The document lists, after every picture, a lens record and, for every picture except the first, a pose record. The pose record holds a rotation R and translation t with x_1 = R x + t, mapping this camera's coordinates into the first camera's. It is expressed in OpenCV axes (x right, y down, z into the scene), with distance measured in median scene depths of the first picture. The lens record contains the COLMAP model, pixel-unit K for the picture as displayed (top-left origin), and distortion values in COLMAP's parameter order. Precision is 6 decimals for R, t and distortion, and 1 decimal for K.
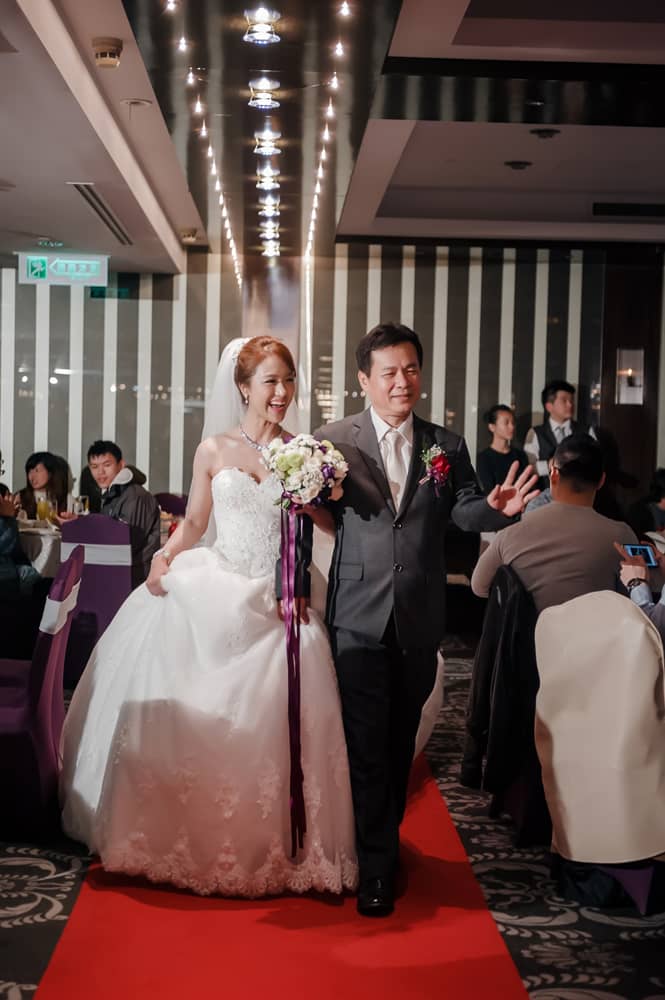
lens RADIAL K [[1587.1, 0, 323.3], [0, 1587.1, 468.4], [0, 0, 1]] dist [0.189707, 0.000000]
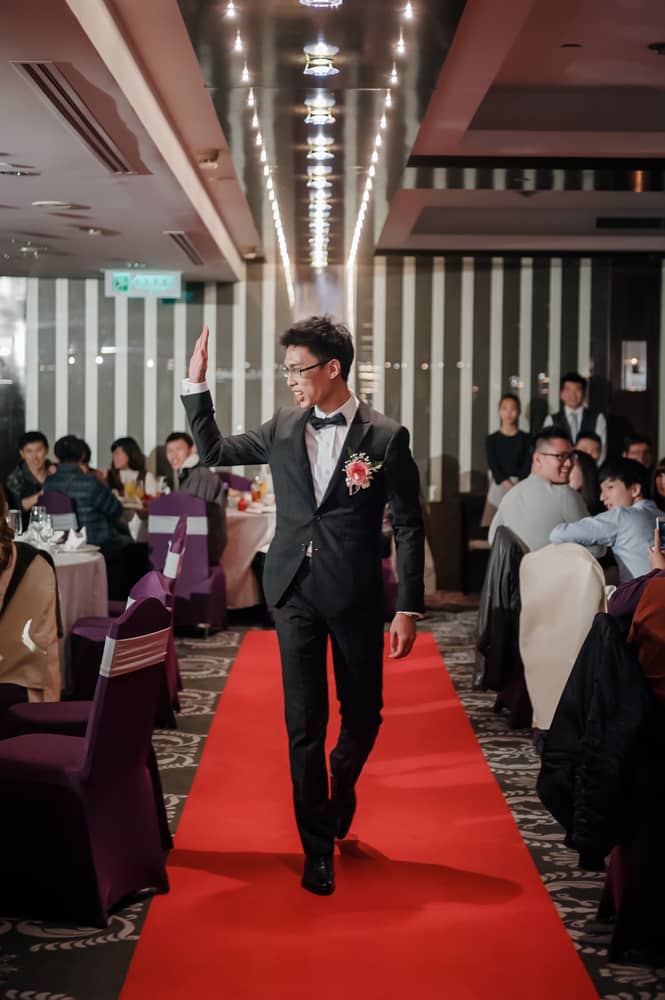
lens RADIAL K [[1587.1, 0, 305.0], [0, 1587.1, 488.4], [0, 0, 1]] dist [0.189707, 0.000000]
pose [[0.999162, -0.012948, -0.038838, -0.000338], [0.014056, 0.999498, 0.028398, -0.005914], [0.038451, -0.028920, 0.998842, -0.180099]]
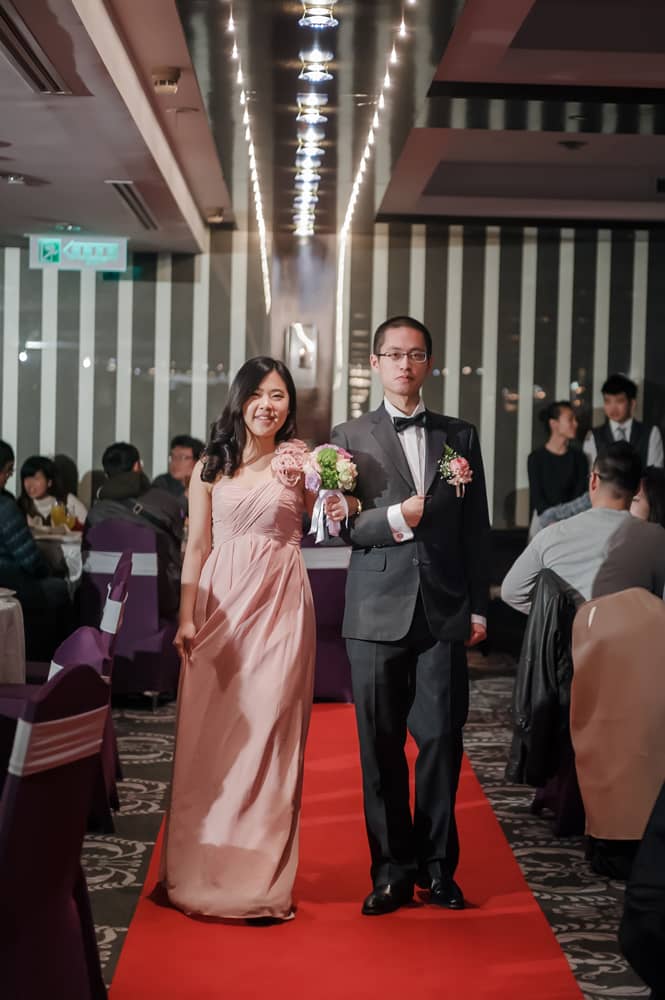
lens RADIAL K [[1963.8, 0, 326.9], [0, 1963.8, 497.9], [0, 0, 1]] dist [0.178704, 0.000000]
pose [[0.999914, -0.000844, -0.013092, -0.005810], [0.001072, 0.999848, 0.017418, -0.003821], [0.013076, -0.017430, 0.999763, -0.139551]]
